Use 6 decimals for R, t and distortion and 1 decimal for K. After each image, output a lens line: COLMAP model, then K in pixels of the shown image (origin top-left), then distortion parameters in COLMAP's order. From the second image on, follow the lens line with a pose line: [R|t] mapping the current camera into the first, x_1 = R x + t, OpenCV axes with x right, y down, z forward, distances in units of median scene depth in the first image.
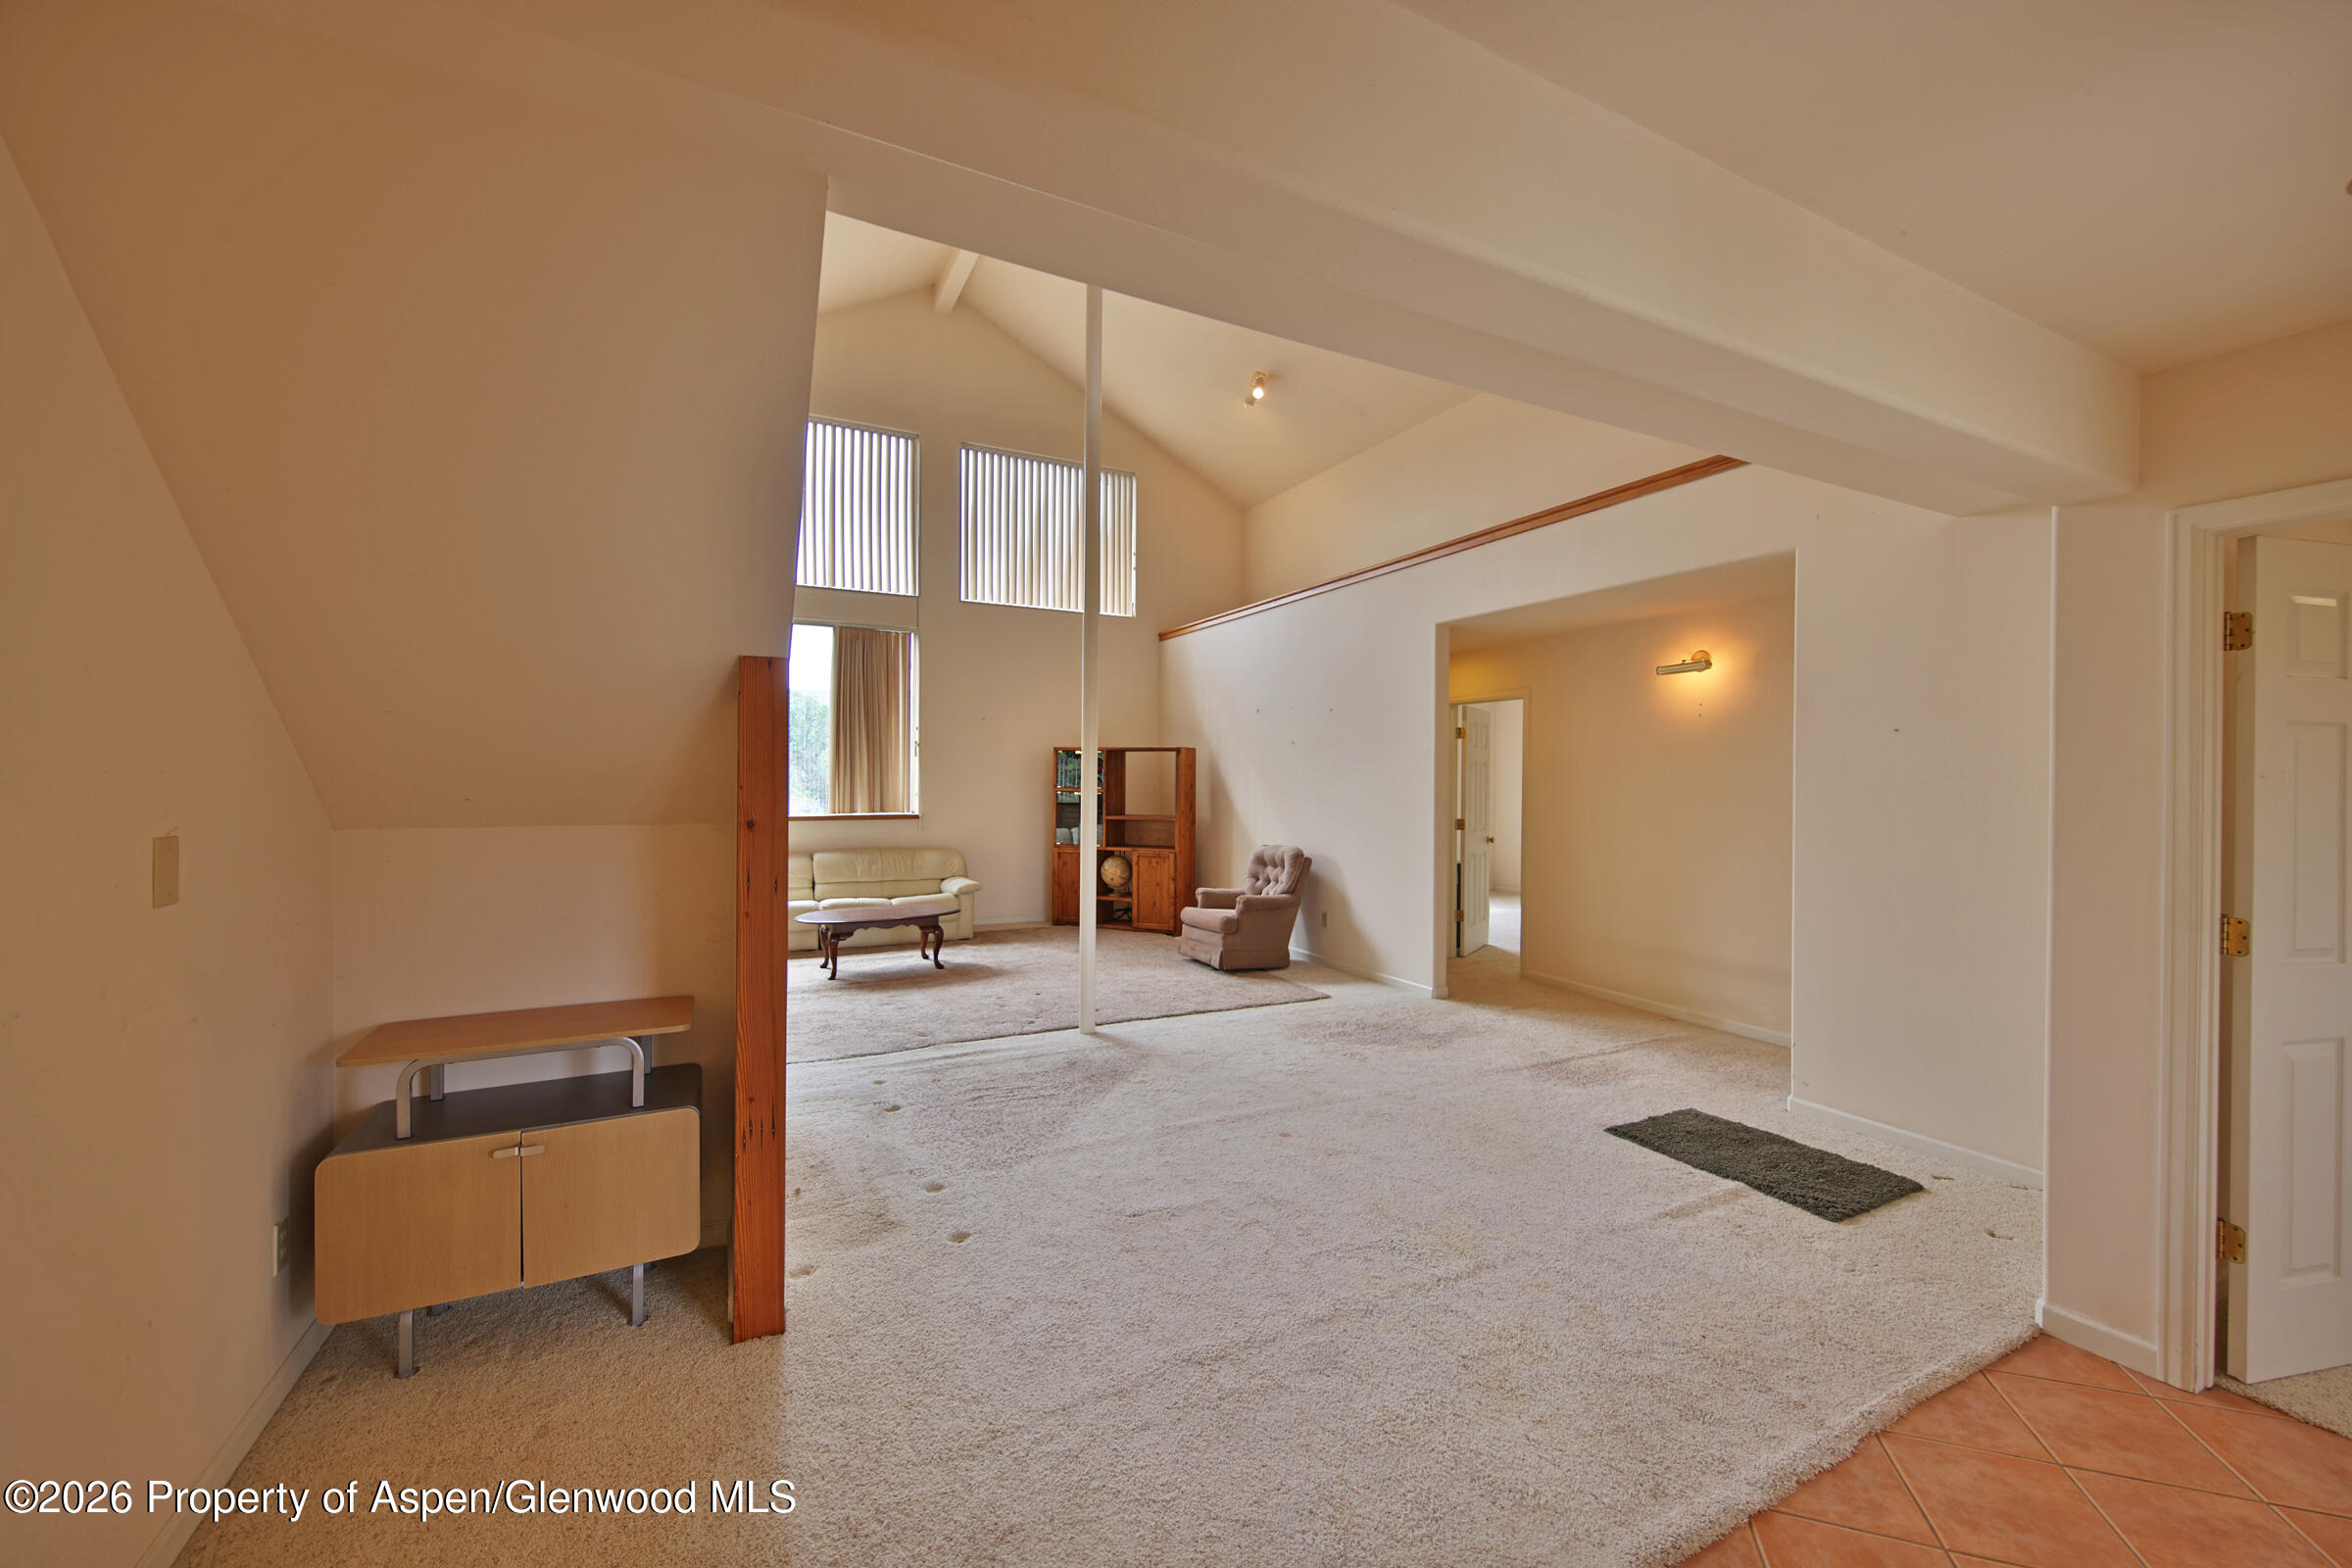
lens RADIAL K [[908.3, 0, 1183.3], [0, 908.3, 780.6], [0, 0, 1]] dist [0.014392, -0.007750]
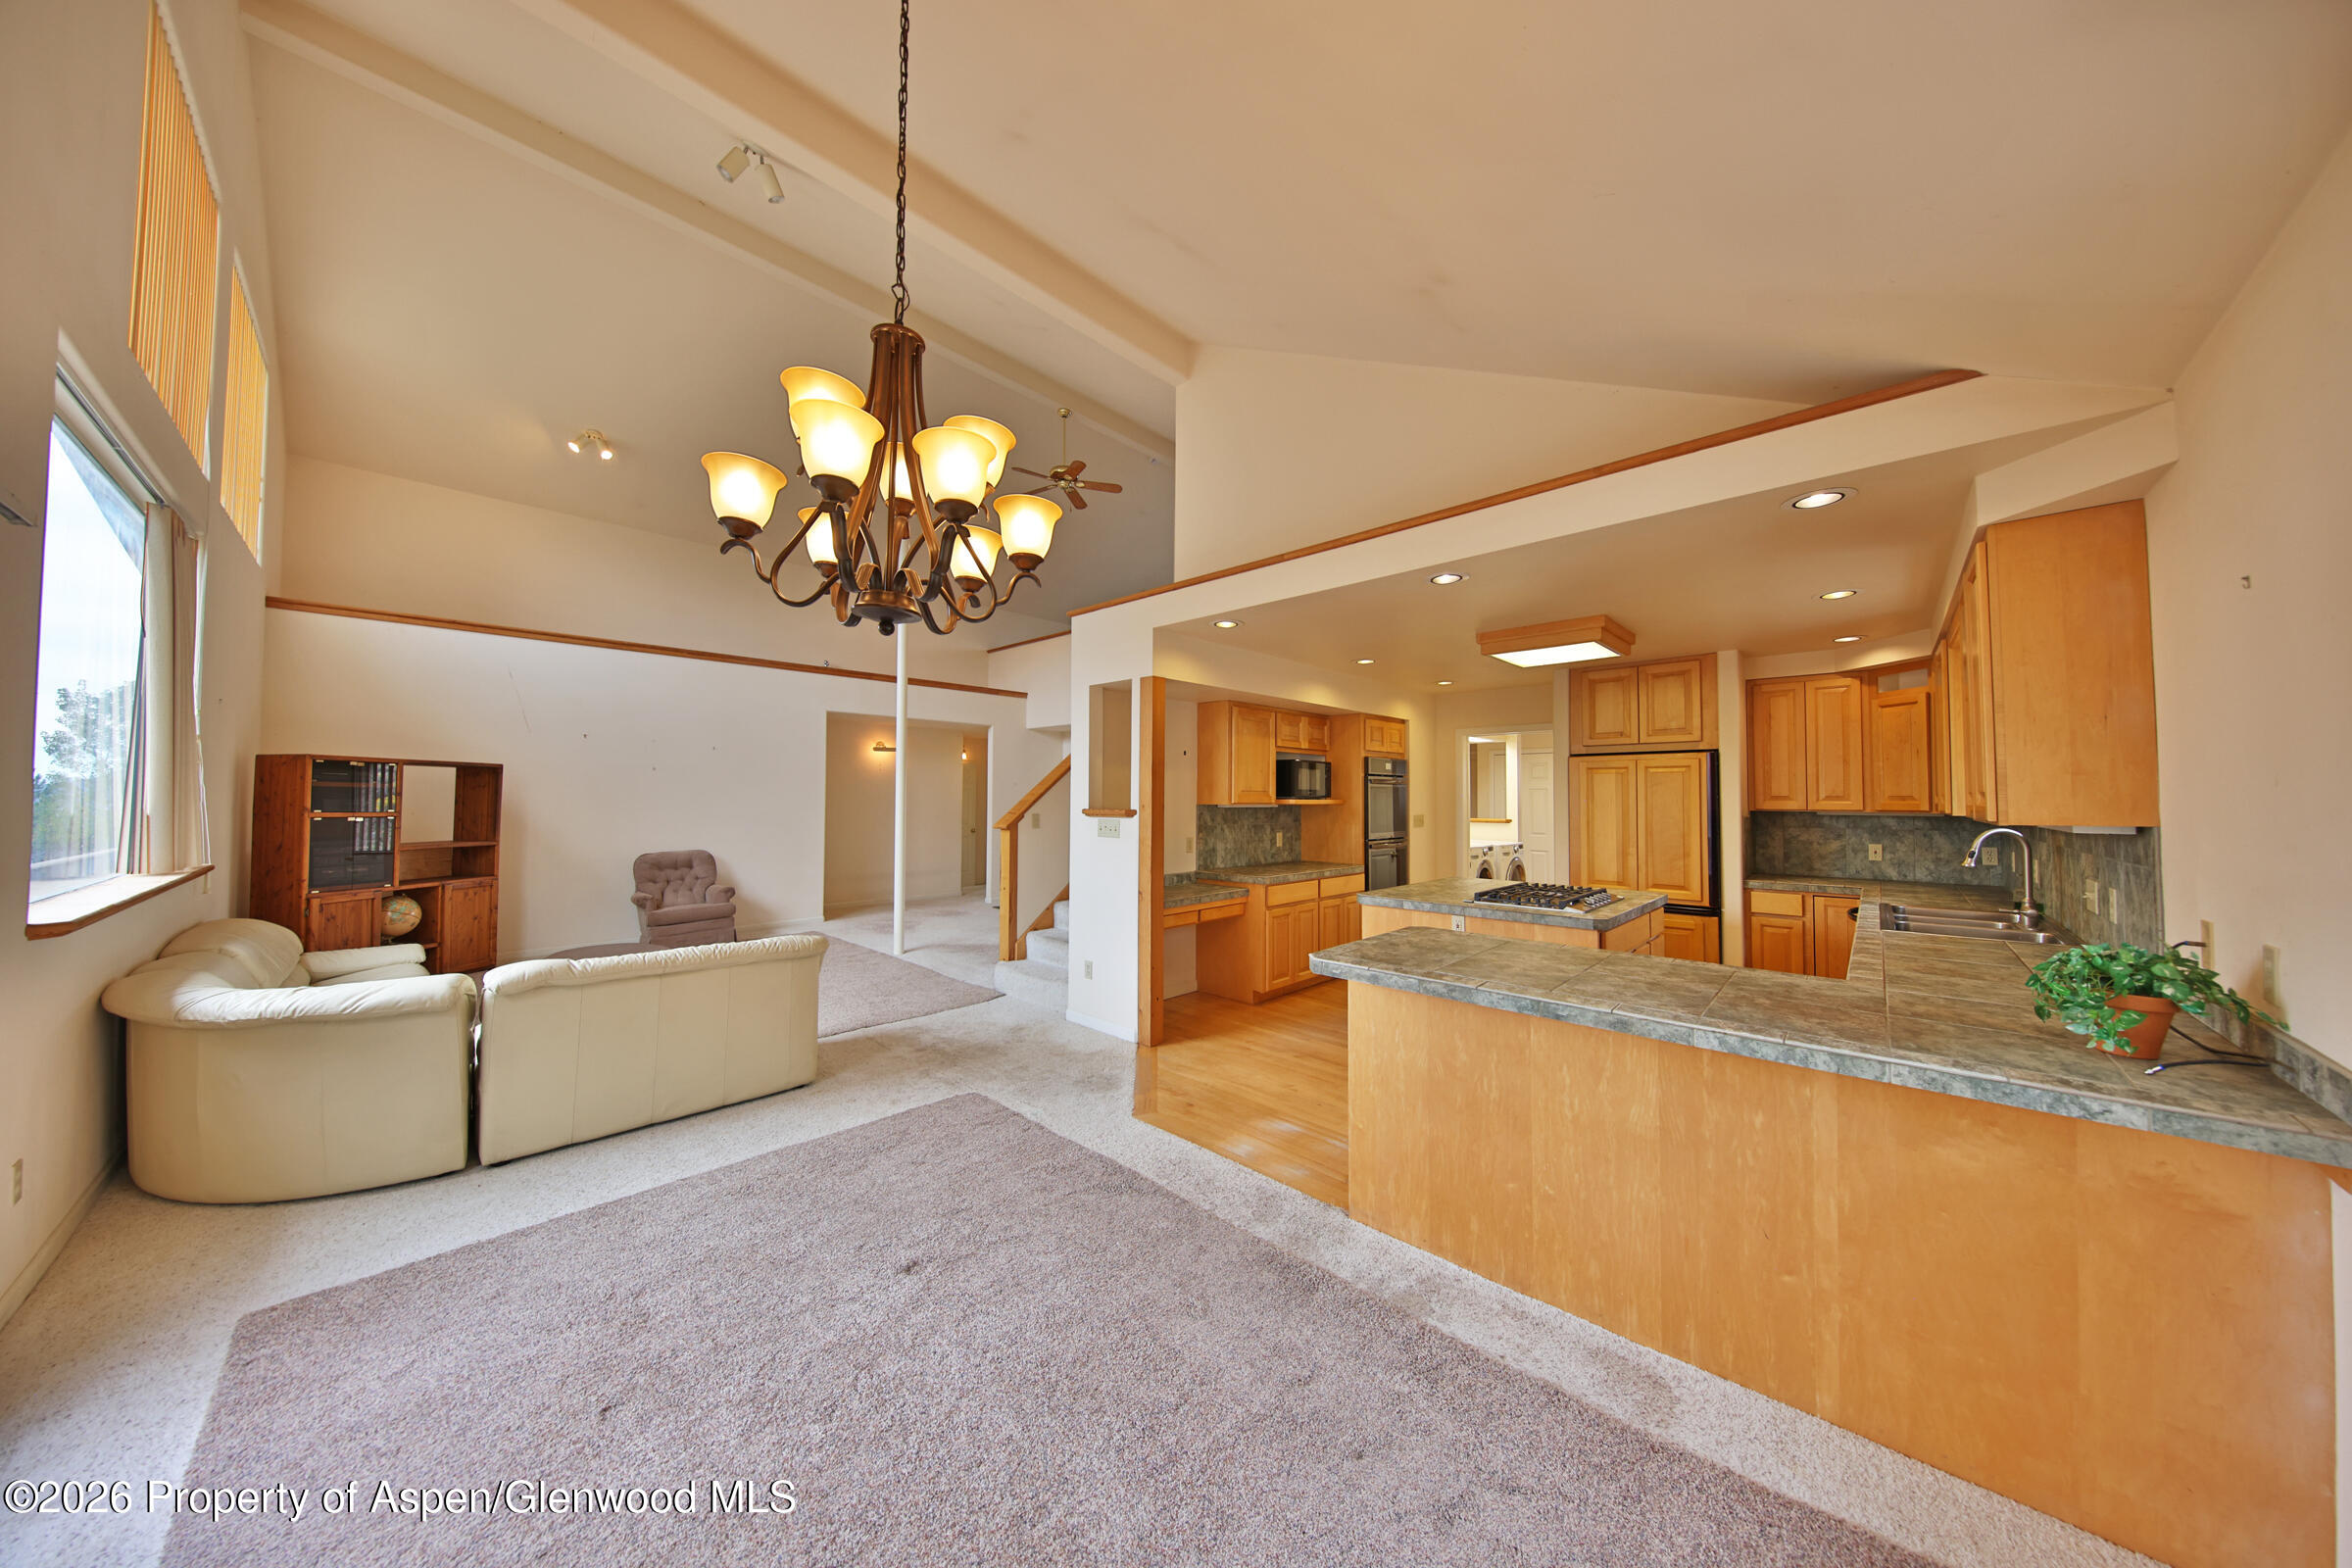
lens RADIAL K [[740.6, 0, 1182.5], [0, 740.6, 778.4], [0, 0, 1]] dist [0.008043, -0.006303]
pose [[-0.335591, 0.017865, 0.941838, -1.102983], [-0.003485, 0.999790, -0.020206, -0.011185], [-0.942001, -0.010063, -0.335459, 0.690437]]
